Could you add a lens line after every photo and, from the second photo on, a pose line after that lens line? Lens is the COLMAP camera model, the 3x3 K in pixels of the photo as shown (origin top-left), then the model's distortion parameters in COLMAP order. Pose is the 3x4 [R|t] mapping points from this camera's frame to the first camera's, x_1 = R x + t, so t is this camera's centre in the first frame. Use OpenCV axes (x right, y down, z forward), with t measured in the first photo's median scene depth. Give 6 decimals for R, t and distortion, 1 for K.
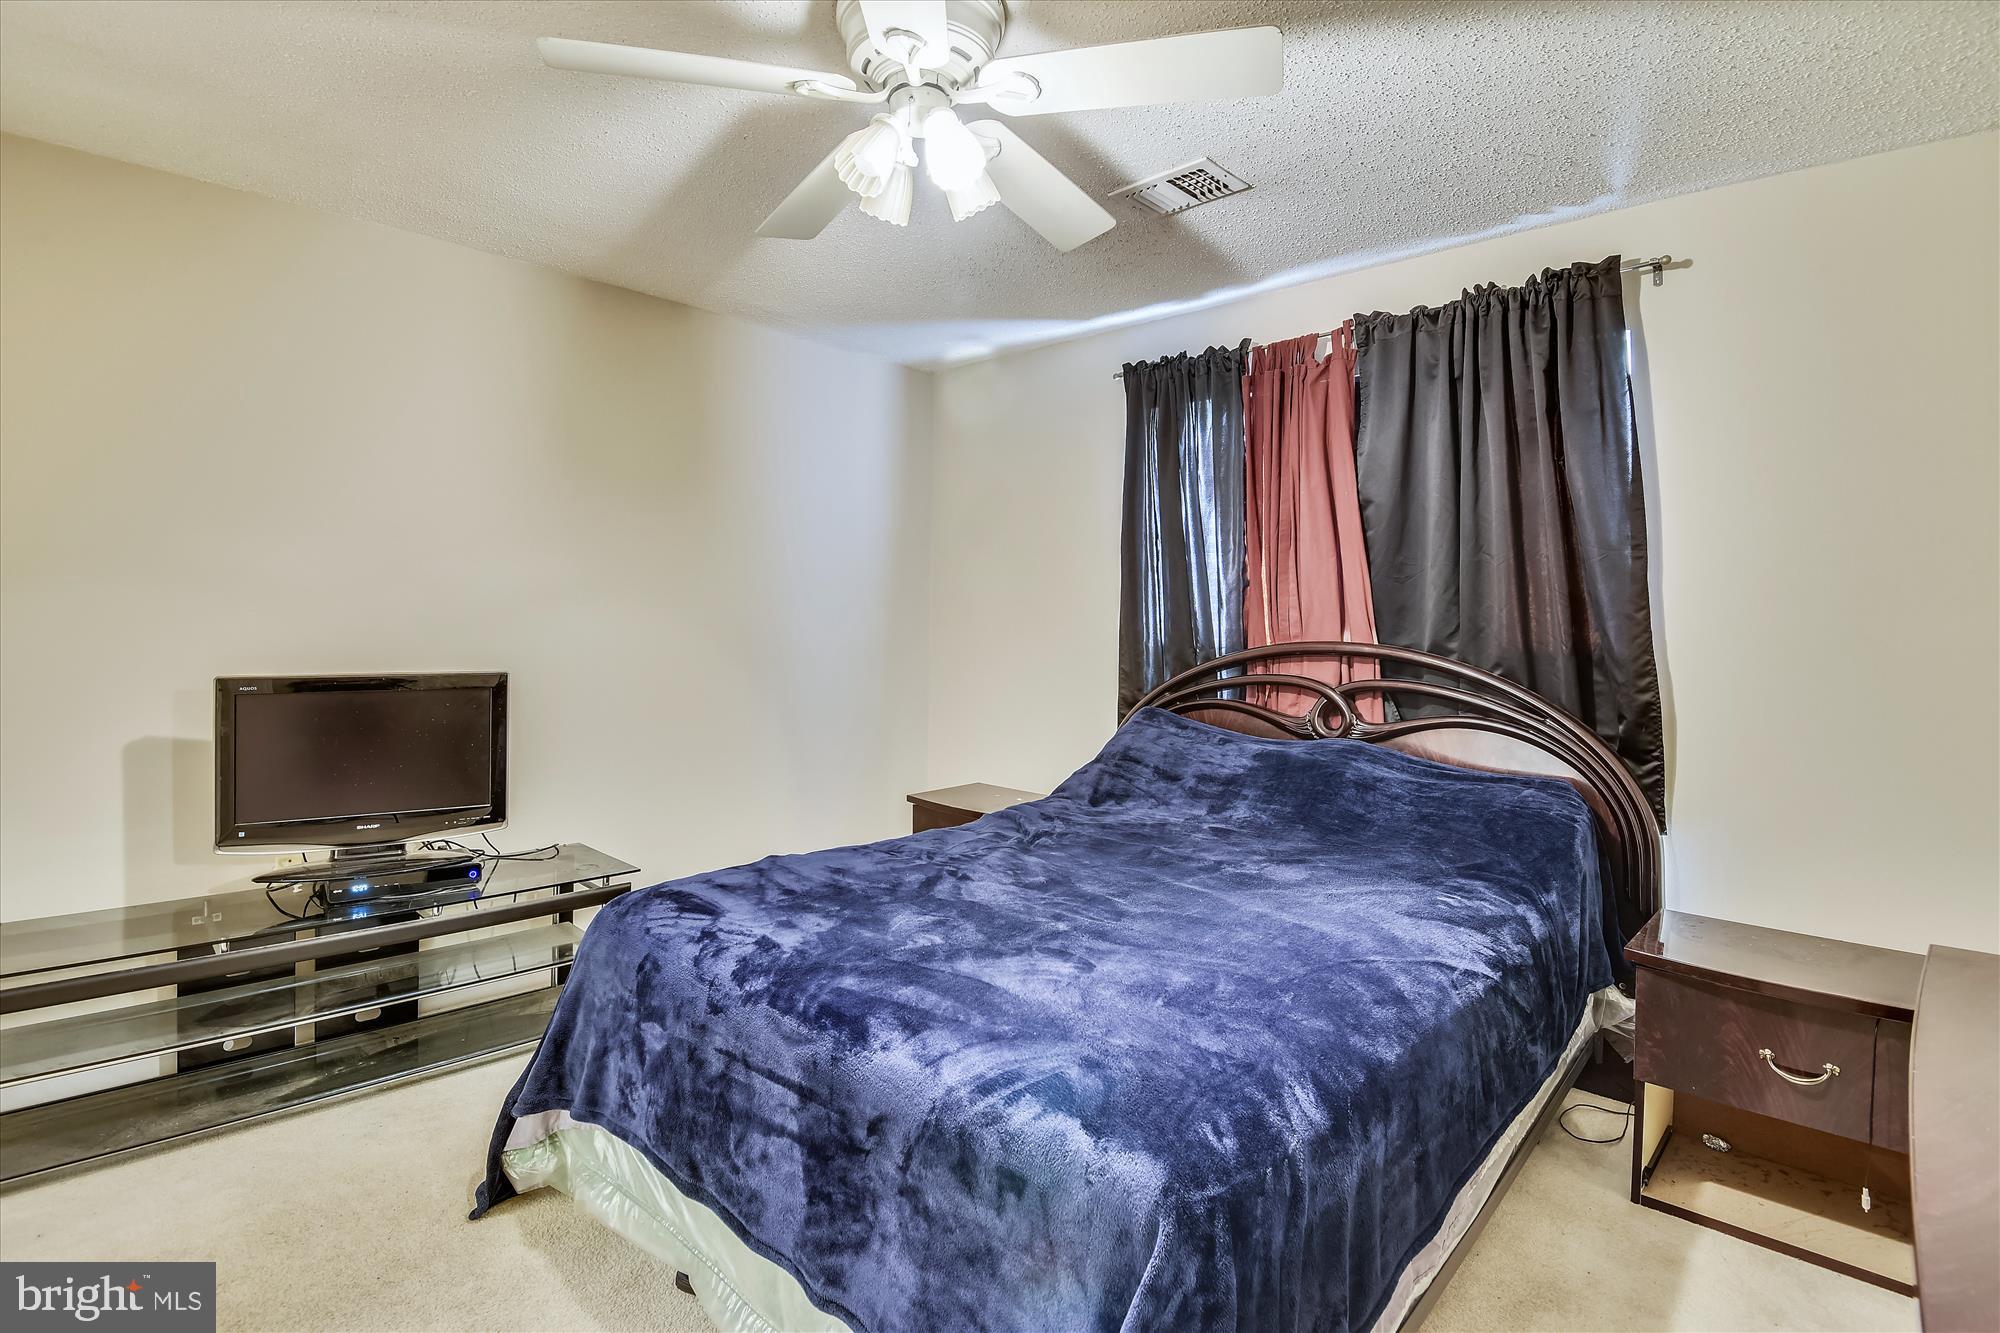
lens RADIAL K [[938.7, 0, 1002.2], [0, 938.7, 641.5], [0, 0, 1]] dist [0.000265, -0.062828]
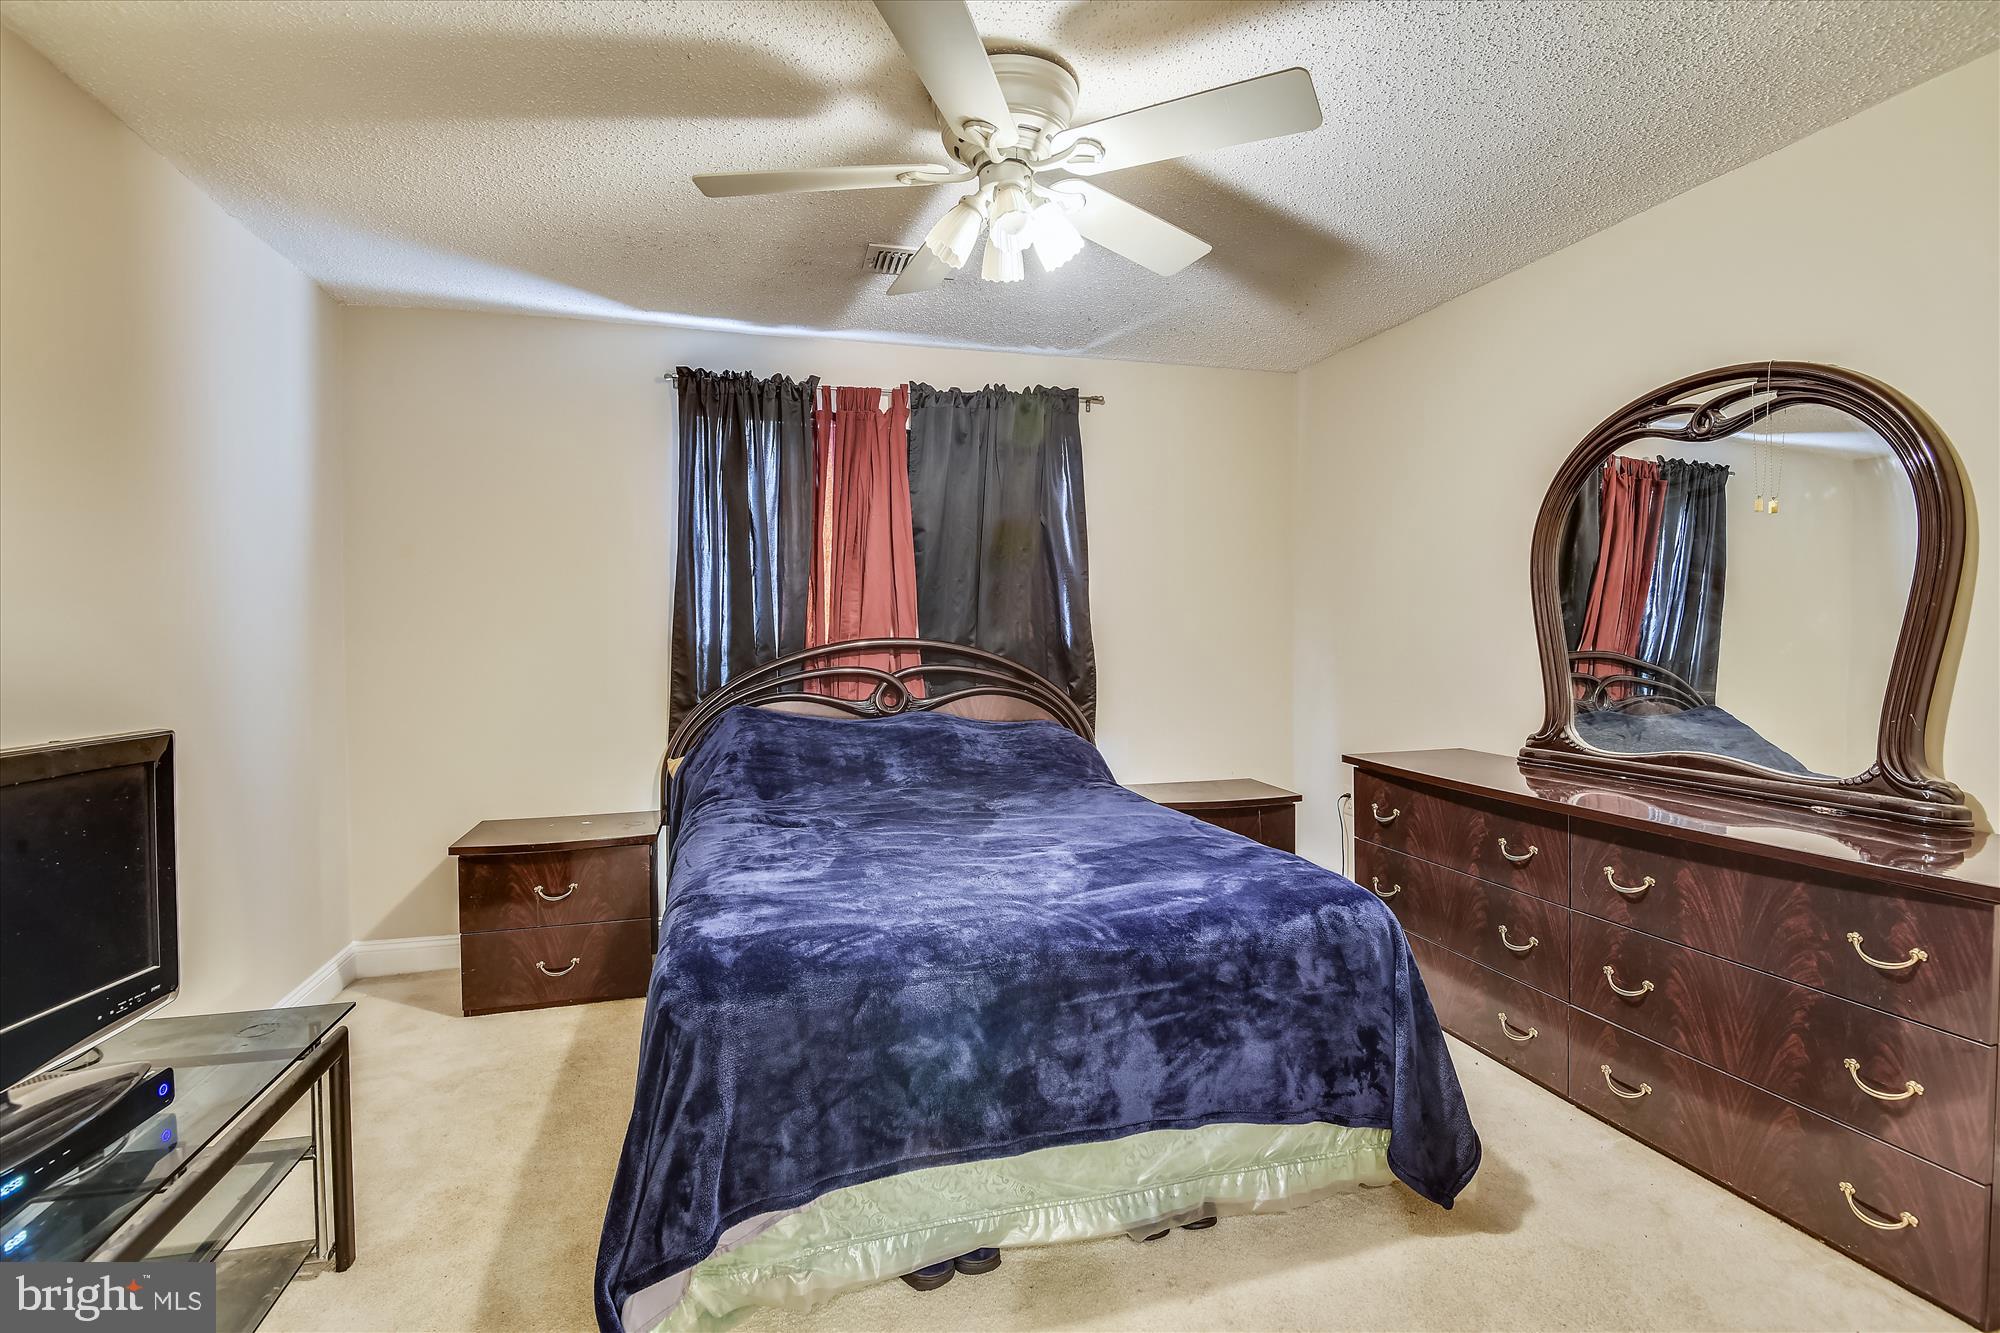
lens RADIAL K [[933.1, 0, 1001.5], [0, 933.1, 674.7], [0, 0, 1]] dist [0.003105, -0.019837]
pose [[0.500121, -0.062575, 0.863692, -0.681542], [0.034077, 0.998035, 0.052575, -0.011347], [-0.865285, 0.003138, 0.501271, 0.246951]]
